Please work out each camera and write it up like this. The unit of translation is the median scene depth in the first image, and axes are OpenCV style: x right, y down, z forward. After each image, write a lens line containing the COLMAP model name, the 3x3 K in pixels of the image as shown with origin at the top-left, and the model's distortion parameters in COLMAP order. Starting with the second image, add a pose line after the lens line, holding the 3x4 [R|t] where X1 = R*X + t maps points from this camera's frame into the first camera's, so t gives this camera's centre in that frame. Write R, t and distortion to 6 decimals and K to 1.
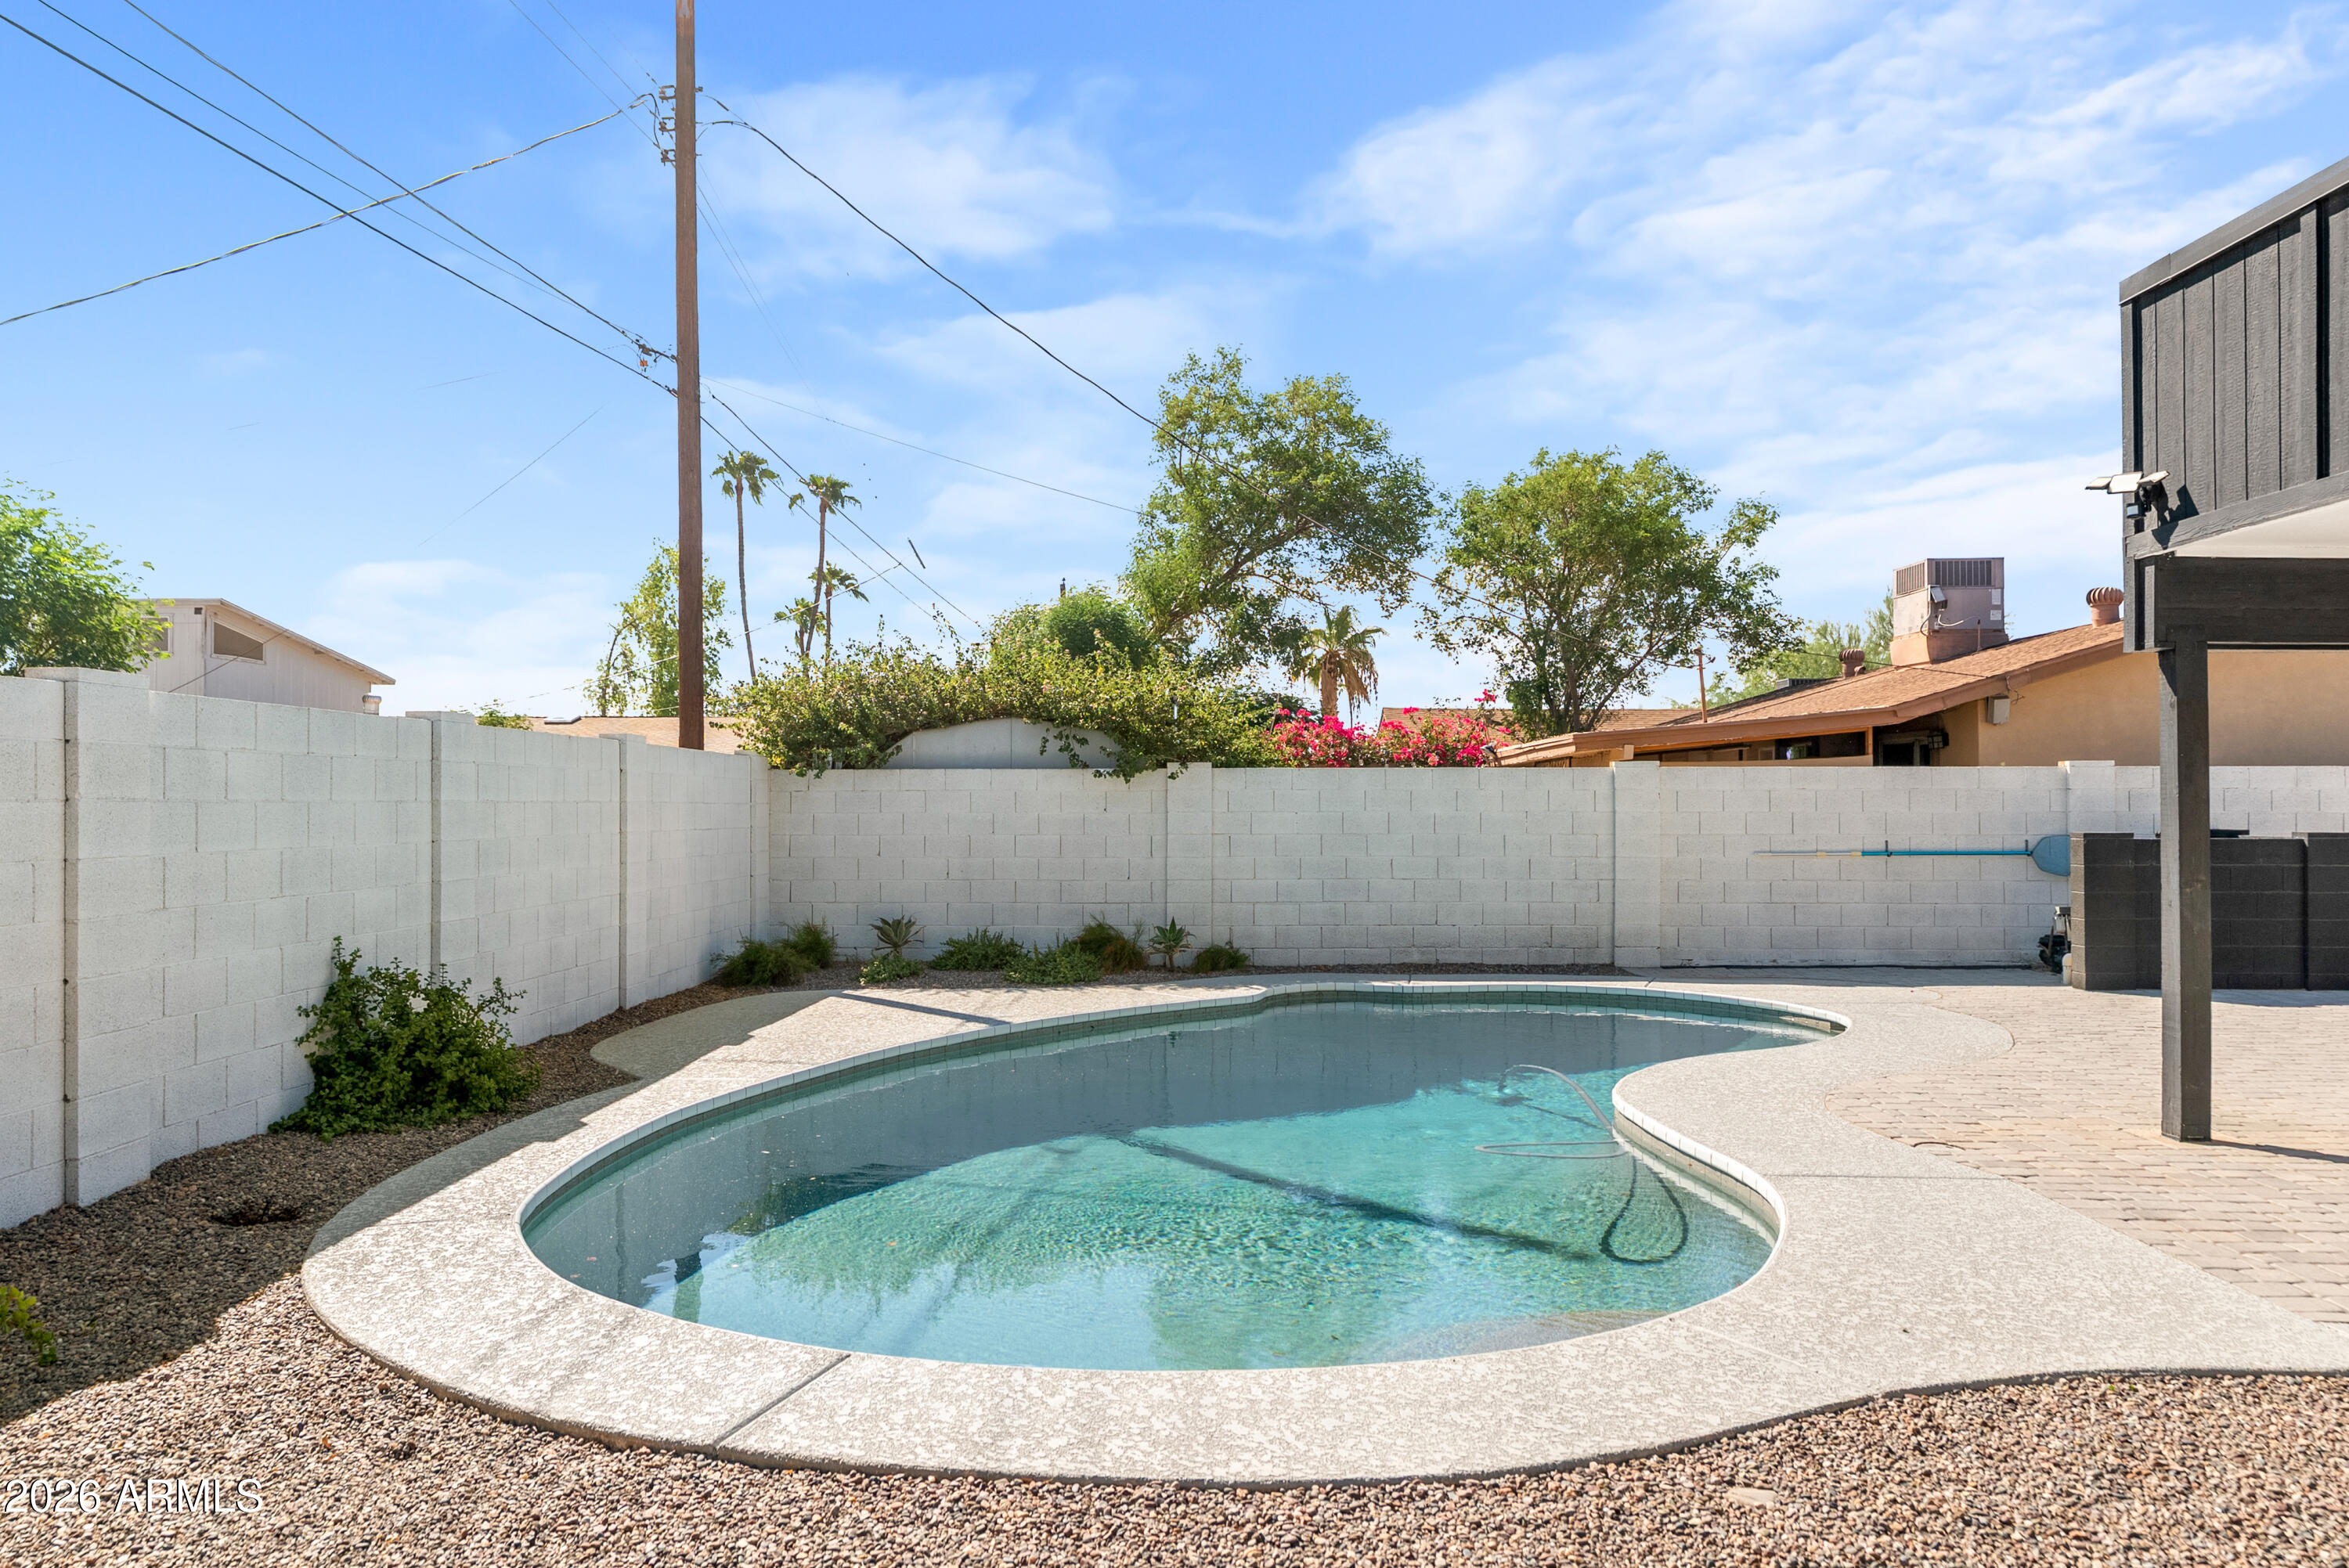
lens RADIAL K [[1678.1, 0, 1169.7], [0, 1678.1, 758.8], [0, 0, 1]] dist [0.004089, 0.001556]
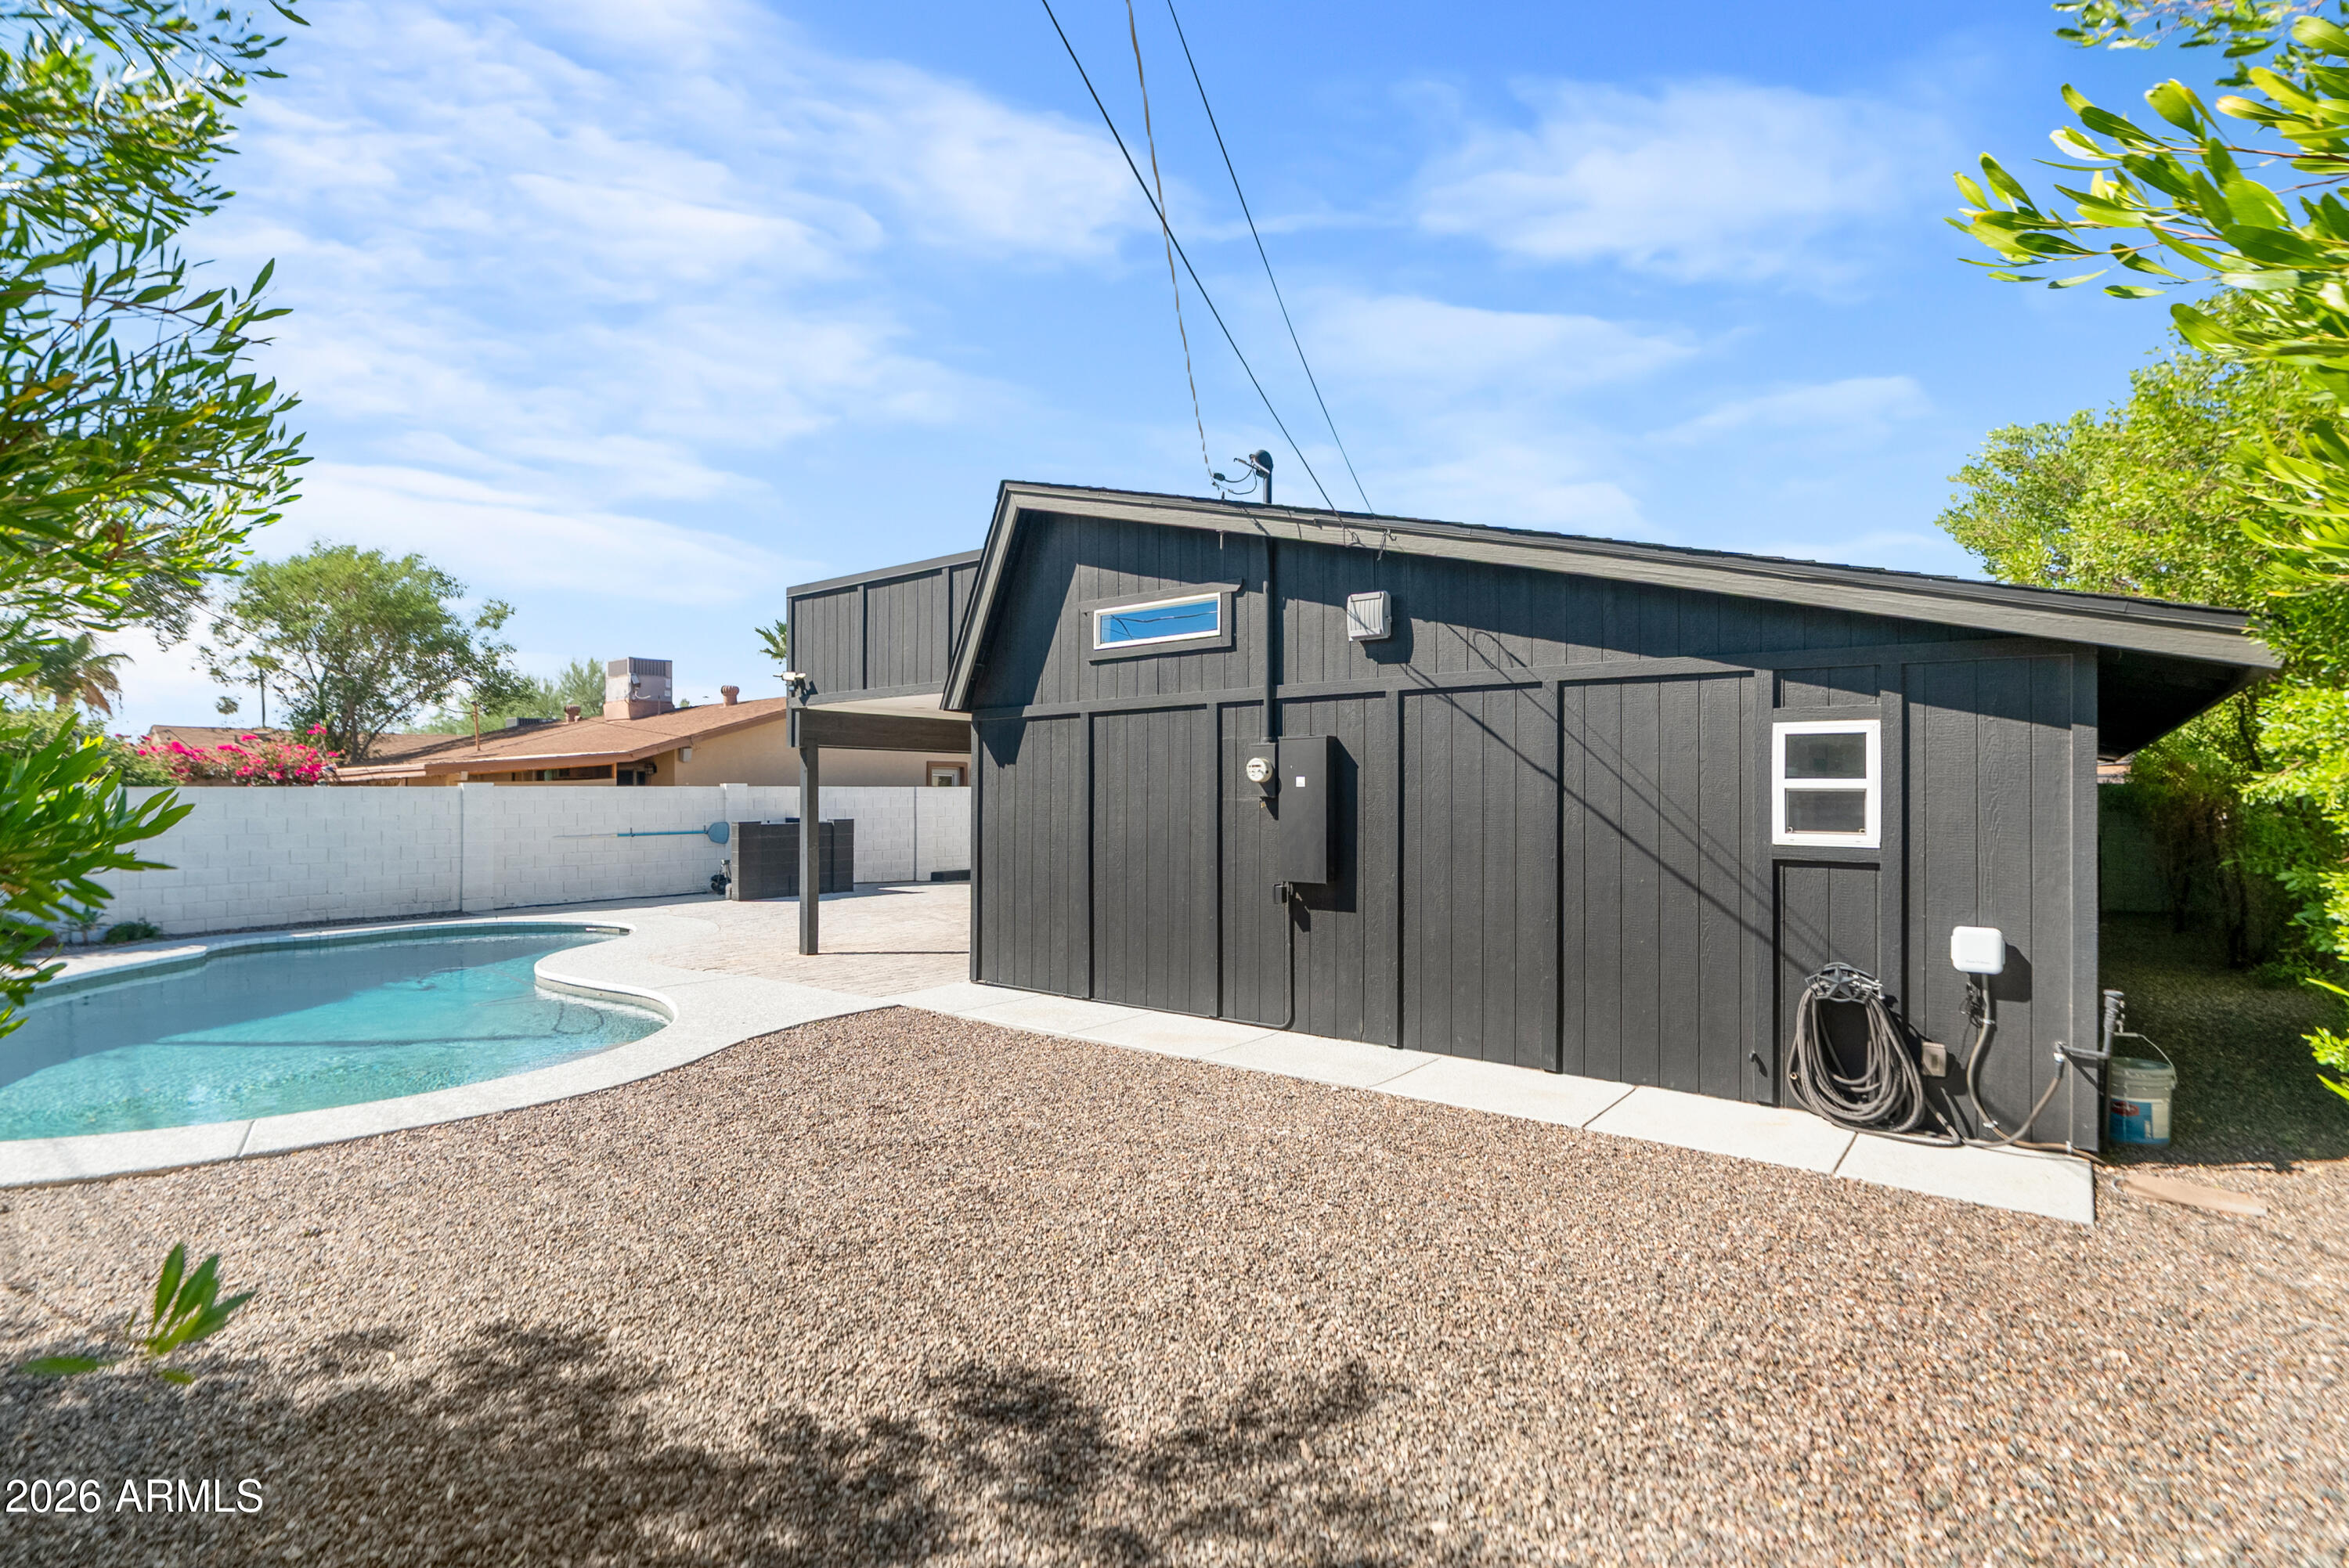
lens RADIAL K [[1119.5, 0, 1172.0], [0, 1119.5, 803.1], [0, 0, 1]] dist [0.000949, 0.000850]
pose [[0.610311, -0.010795, 0.792088, -0.165634], [-0.016325, 0.999523, 0.026201, -0.018466], [-0.791993, -0.028922, 0.609844, -0.181730]]
